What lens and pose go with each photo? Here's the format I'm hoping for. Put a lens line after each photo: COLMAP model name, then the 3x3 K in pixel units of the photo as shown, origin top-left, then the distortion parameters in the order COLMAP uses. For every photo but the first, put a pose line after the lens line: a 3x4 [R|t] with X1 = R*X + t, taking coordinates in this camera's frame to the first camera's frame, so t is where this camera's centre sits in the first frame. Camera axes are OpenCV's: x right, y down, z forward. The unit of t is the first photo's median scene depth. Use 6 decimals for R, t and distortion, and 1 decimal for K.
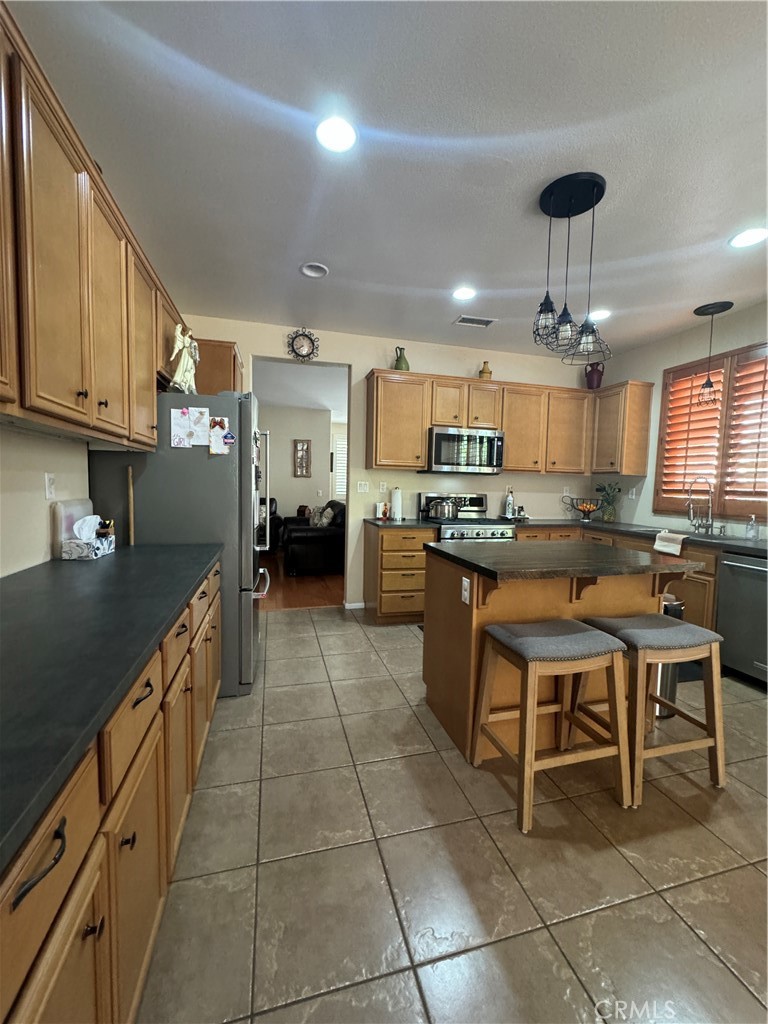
lens RADIAL K [[413.2, 0, 379.7], [0, 413.2, 510.1], [0, 0, 1]] dist [-0.005212, 0.001061]
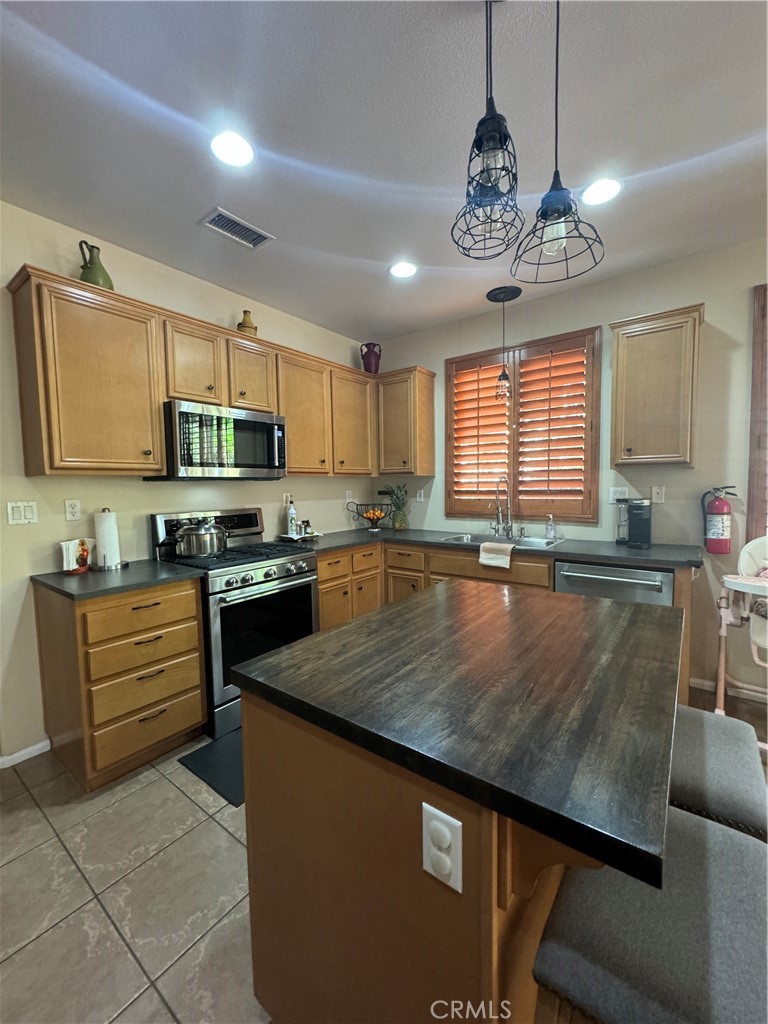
lens RADIAL K [[413.2, 0, 383.0], [0, 413.2, 510.0], [0, 0, 1]] dist [-0.005212, 0.001061]
pose [[0.782635, -0.076039, 0.617819, -0.007718], [0.073102, 0.996871, 0.030087, -0.044775], [-0.618173, 0.021617, 0.785745, 0.366725]]
